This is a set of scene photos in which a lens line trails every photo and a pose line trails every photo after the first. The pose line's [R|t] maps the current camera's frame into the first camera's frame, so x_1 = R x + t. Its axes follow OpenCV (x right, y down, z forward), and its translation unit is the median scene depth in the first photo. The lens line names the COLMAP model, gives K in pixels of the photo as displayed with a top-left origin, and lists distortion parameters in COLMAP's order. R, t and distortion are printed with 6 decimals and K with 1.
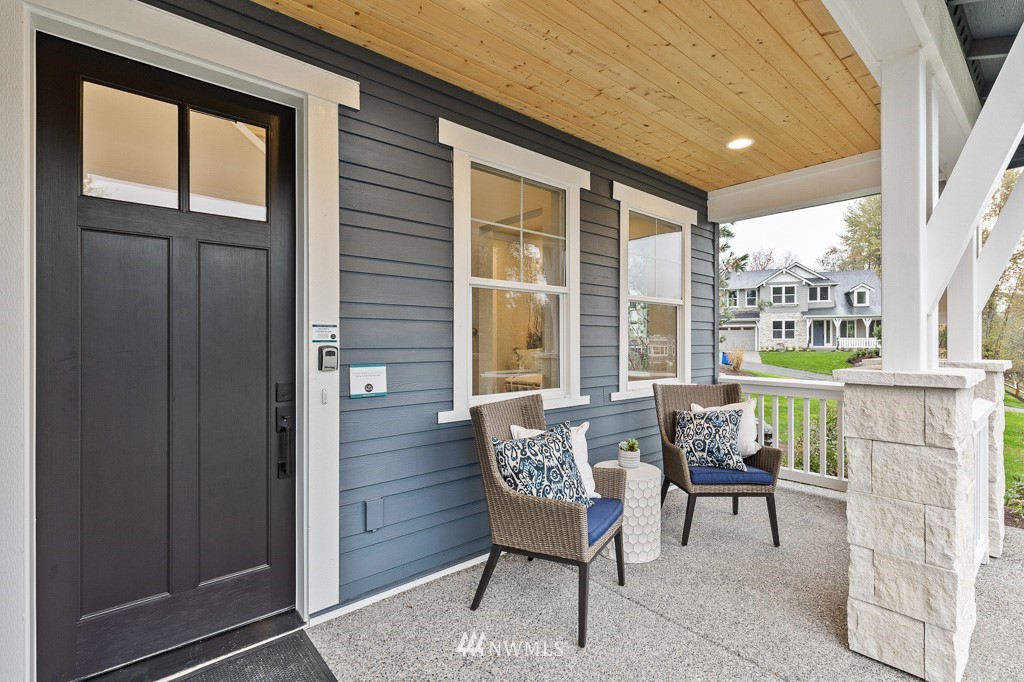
lens RADIAL K [[473.2, 0, 512.0], [0, 473.2, 341.0], [0, 0, 1]] dist [-0.000854, -0.000009]
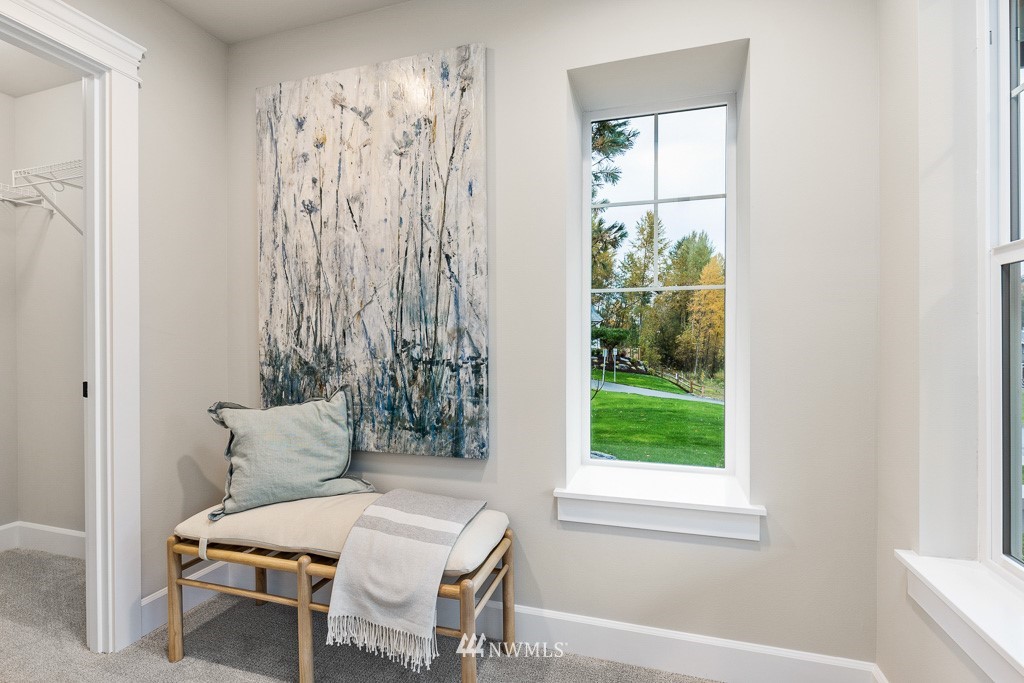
lens RADIAL K [[473.2, 0, 512.0], [0, 473.2, 341.5], [0, 0, 1]] dist [-0.000854, -0.000009]
pose [[0.843448, -0.004294, 0.537194, 0.003054], [0.003515, 0.999991, 0.002474, -0.023143], [-0.537200, -0.000199, 0.843455, 0.650705]]
